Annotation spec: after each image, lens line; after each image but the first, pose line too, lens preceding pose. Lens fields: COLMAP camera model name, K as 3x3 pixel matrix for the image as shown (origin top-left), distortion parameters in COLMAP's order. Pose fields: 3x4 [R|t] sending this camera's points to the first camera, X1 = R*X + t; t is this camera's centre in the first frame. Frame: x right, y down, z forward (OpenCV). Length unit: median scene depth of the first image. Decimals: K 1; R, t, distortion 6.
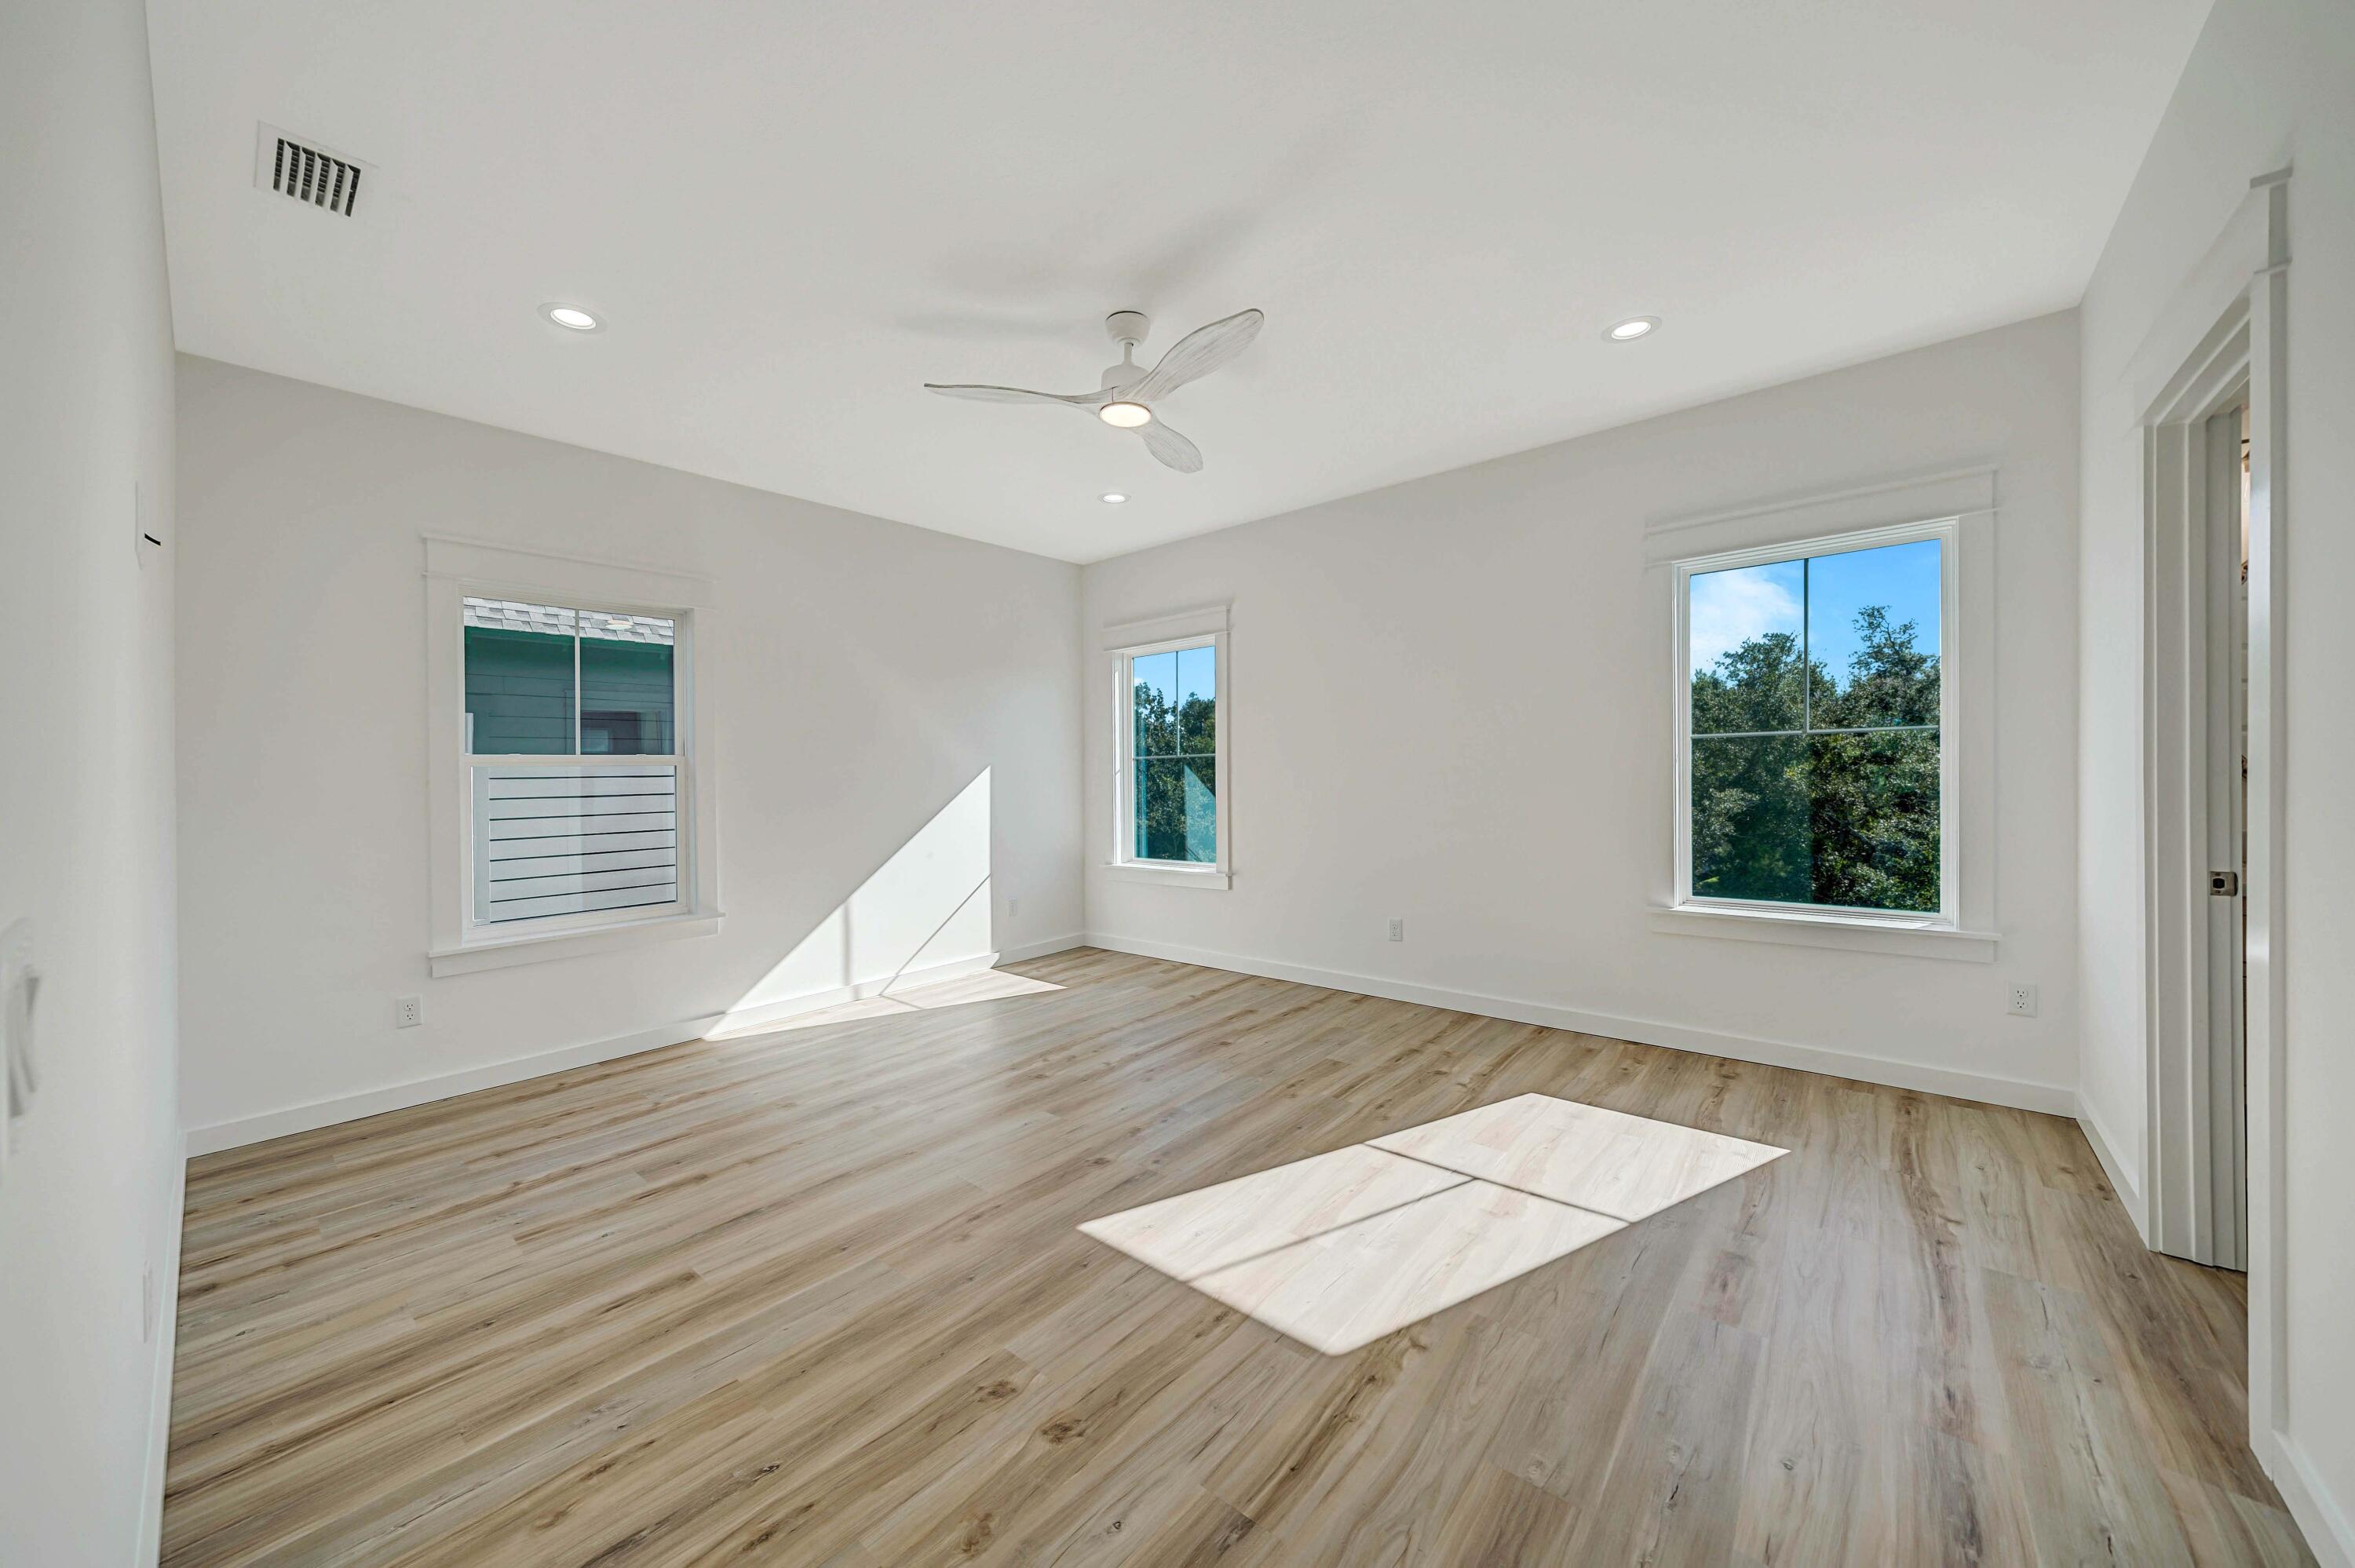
lens RADIAL K [[843.6, 0, 1181.6], [0, 843.6, 775.8], [0, 0, 1]] dist [0.003343, 0.000101]
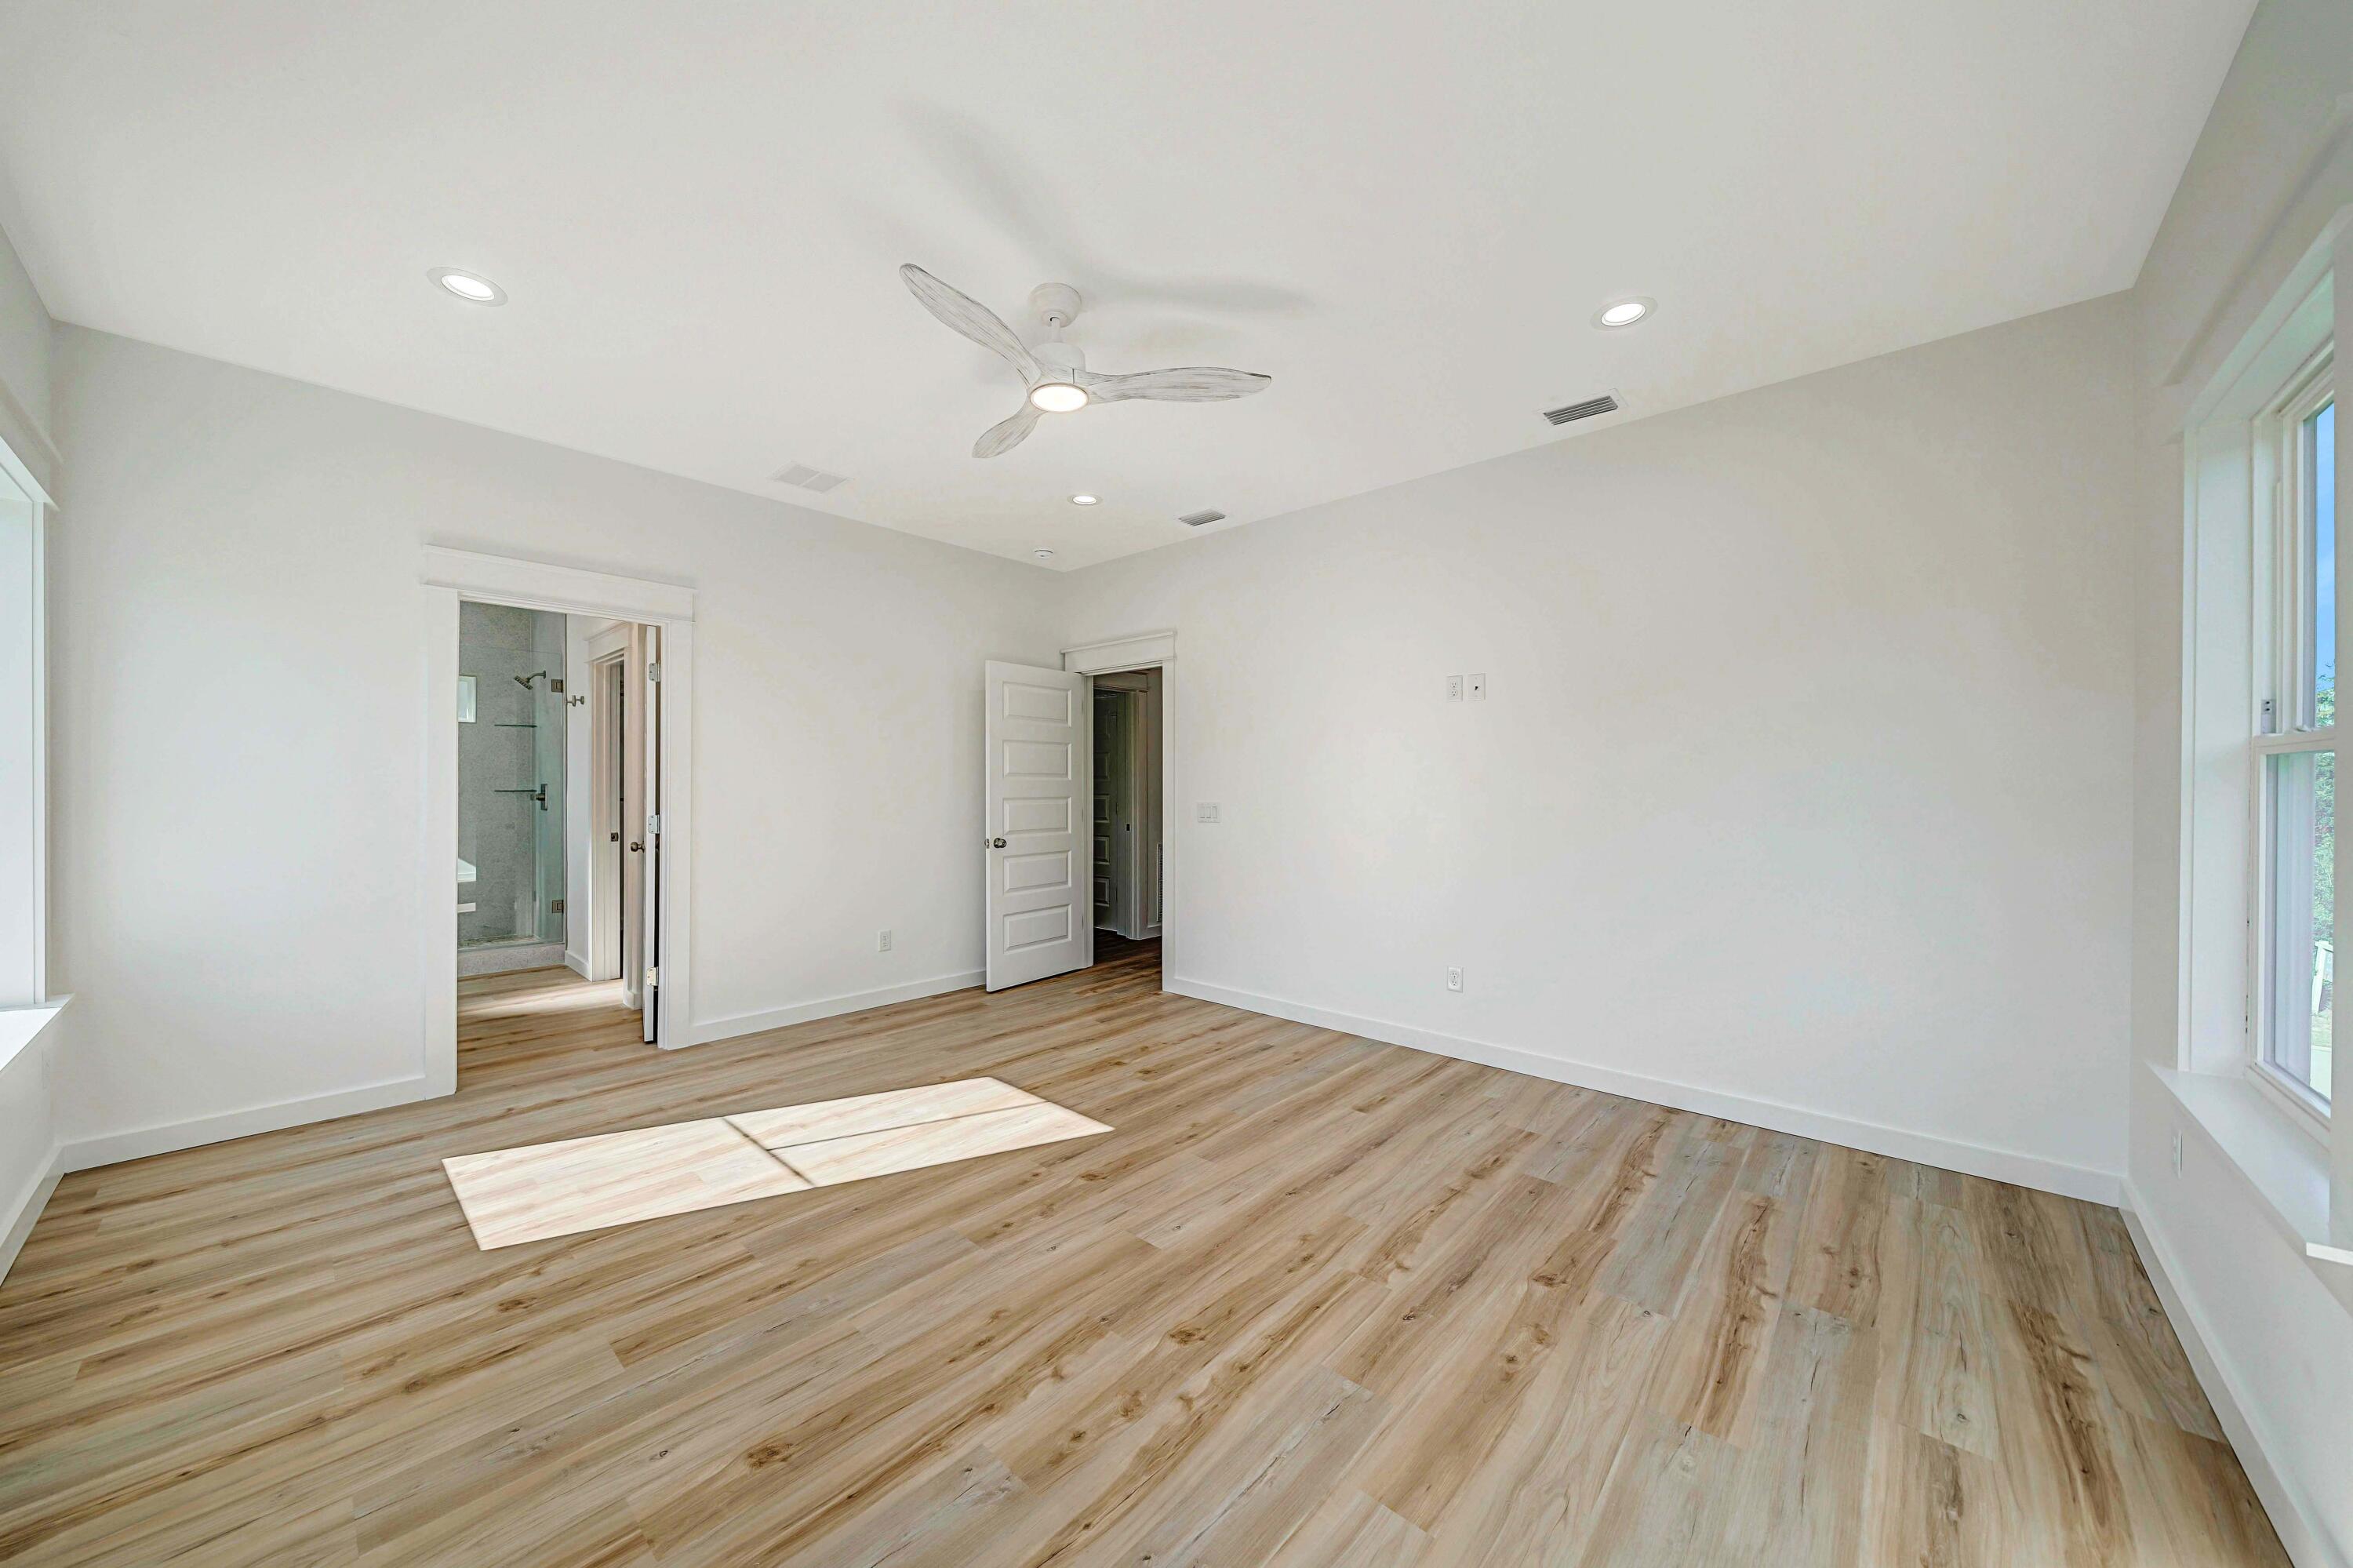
lens RADIAL K [[843.0, 0, 1169.1], [0, 843.0, 786.6], [0, 0, 1]] dist [0.003343, 0.000101]
pose [[-0.998727, 0.018169, 0.047054, -0.264082], [0.018316, 0.999829, 0.002700, -0.009269], [-0.046997, 0.003559, -0.998889, 2.154715]]
